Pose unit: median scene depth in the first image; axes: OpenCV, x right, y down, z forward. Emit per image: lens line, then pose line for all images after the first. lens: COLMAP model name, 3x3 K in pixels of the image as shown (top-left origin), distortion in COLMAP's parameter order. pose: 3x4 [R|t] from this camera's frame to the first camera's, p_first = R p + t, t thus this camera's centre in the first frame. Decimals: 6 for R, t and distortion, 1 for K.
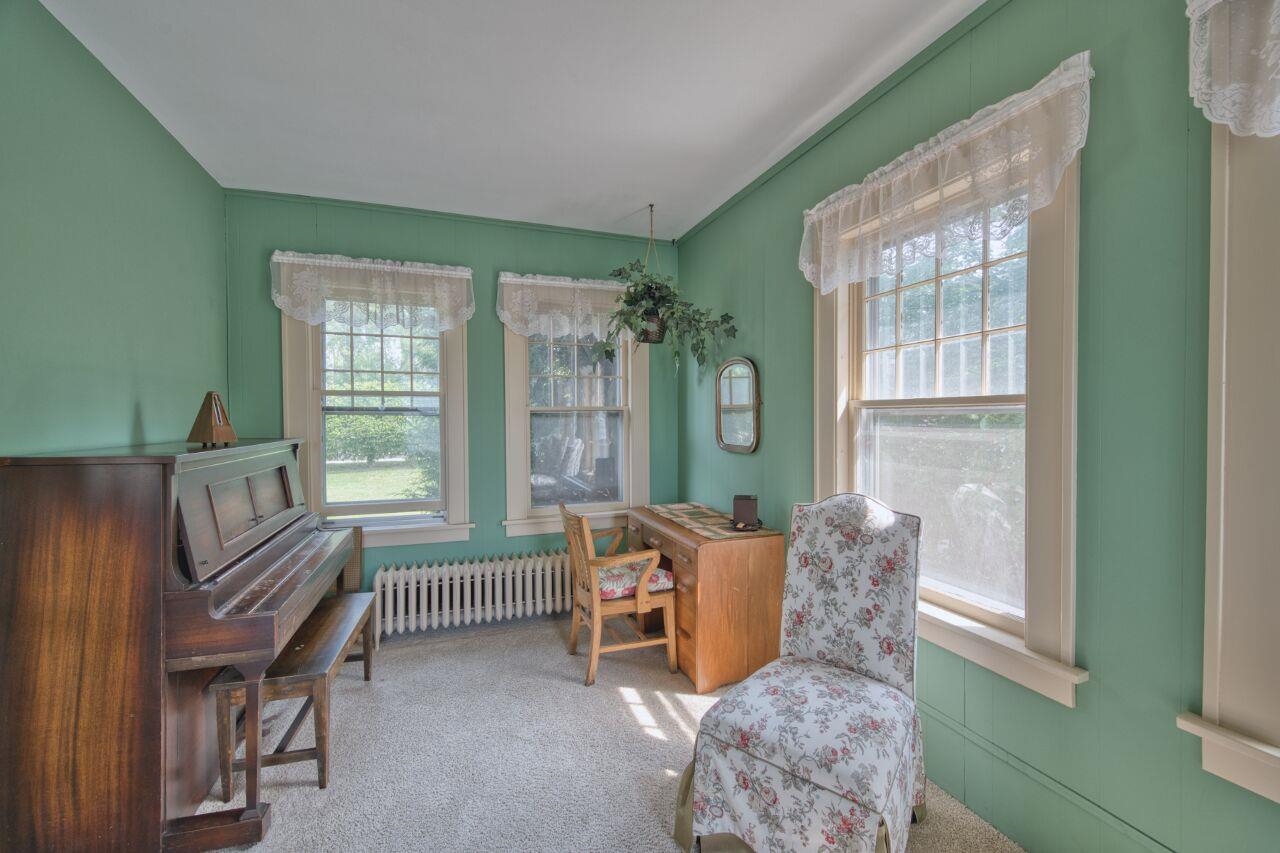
lens RADIAL K [[516.4, 0, 650.0], [0, 516.4, 421.5], [0, 0, 1]] dist [-0.014538, -0.001213]
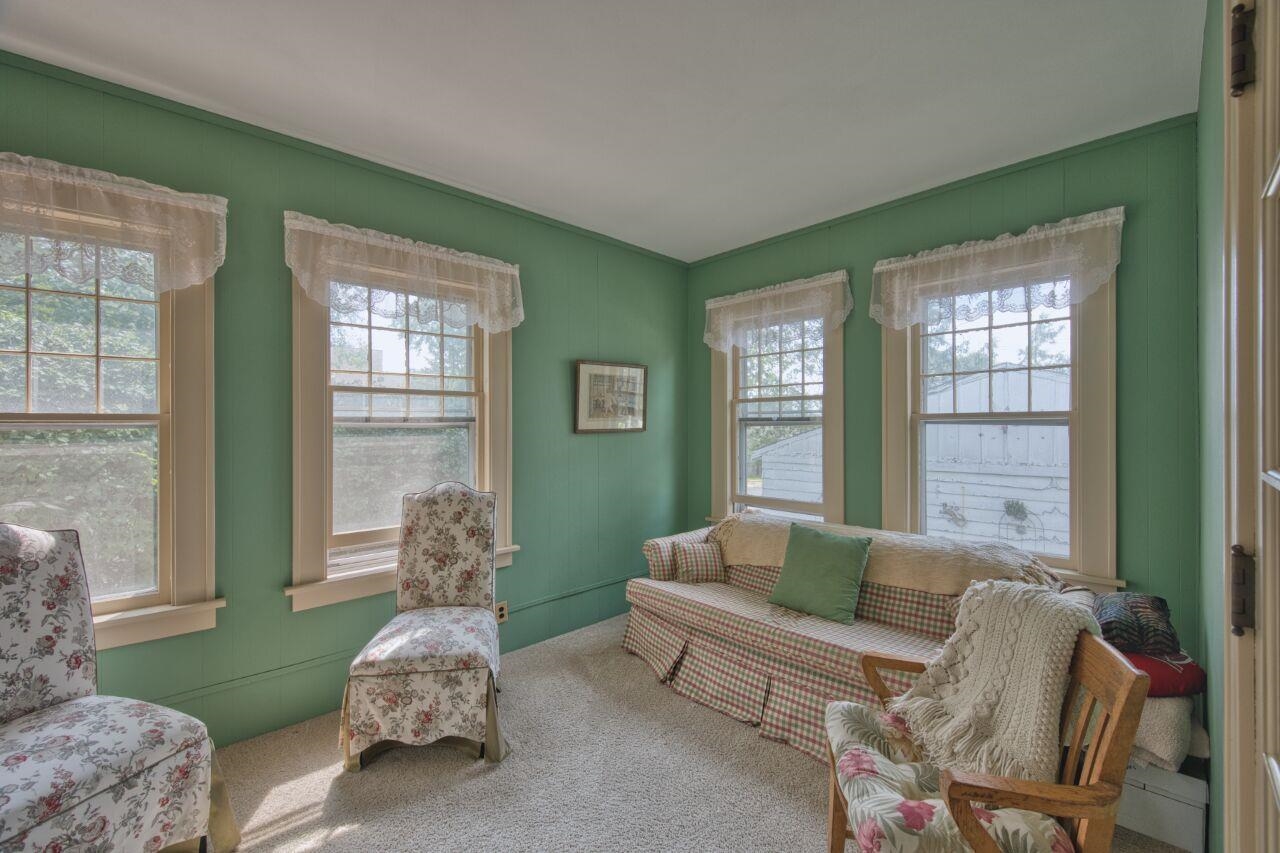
lens RADIAL K [[516.4, 0, 638.5], [0, 516.4, 427.9], [0, 0, 1]] dist [-0.014538, -0.001213]
pose [[-0.377683, 0.003592, 0.925928, -0.856768], [0.014687, 0.999890, 0.002112, -0.004988], [-0.925818, 0.014397, -0.377694, 0.338780]]
